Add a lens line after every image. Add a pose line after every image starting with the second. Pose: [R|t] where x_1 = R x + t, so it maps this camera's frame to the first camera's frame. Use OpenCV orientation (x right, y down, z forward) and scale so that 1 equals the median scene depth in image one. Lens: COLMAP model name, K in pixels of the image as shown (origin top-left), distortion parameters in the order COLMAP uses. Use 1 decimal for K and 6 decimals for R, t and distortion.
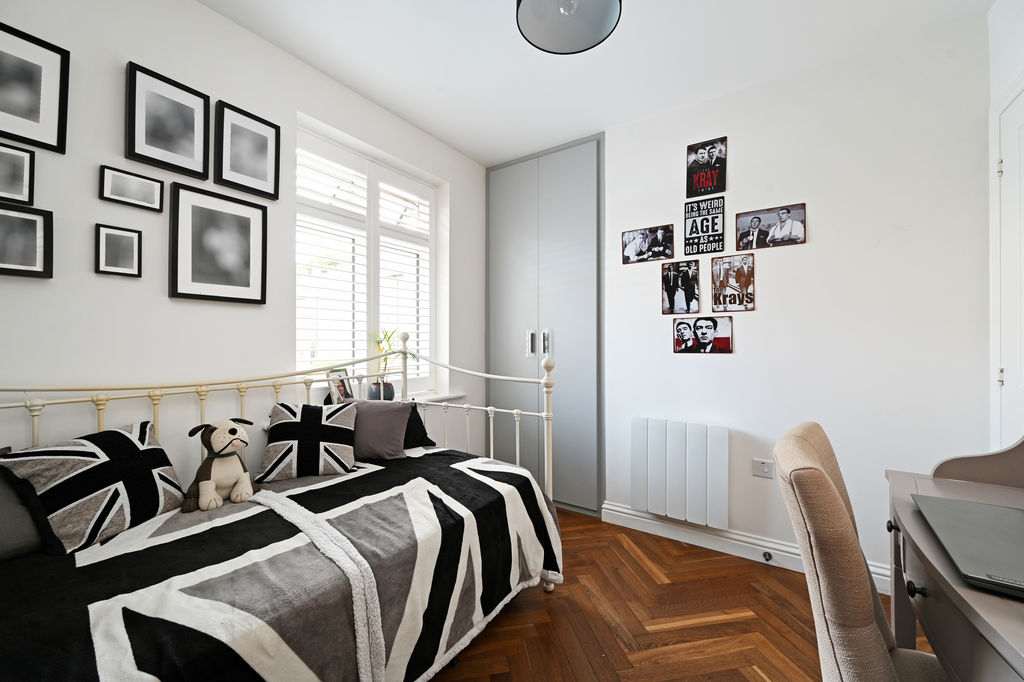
lens RADIAL K [[401.4, 0, 509.8], [0, 401.4, 339.6], [0, 0, 1]] dist [0.000011, -0.000250]
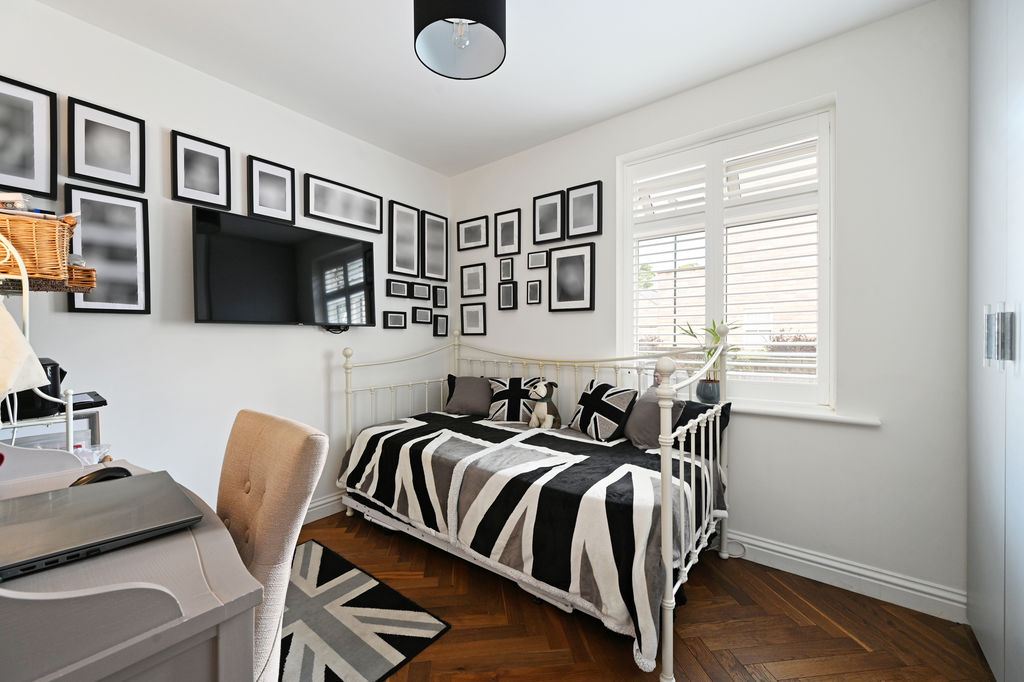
lens RADIAL K [[401.4, 0, 511.3], [0, 401.4, 340.6], [0, 0, 1]] dist [0.000011, -0.000250]
pose [[-0.072002, 0.012299, -0.997329, 0.959654], [0.007082, 0.999905, 0.011820, 0.001967], [0.997379, -0.006212, -0.072082, 0.912559]]
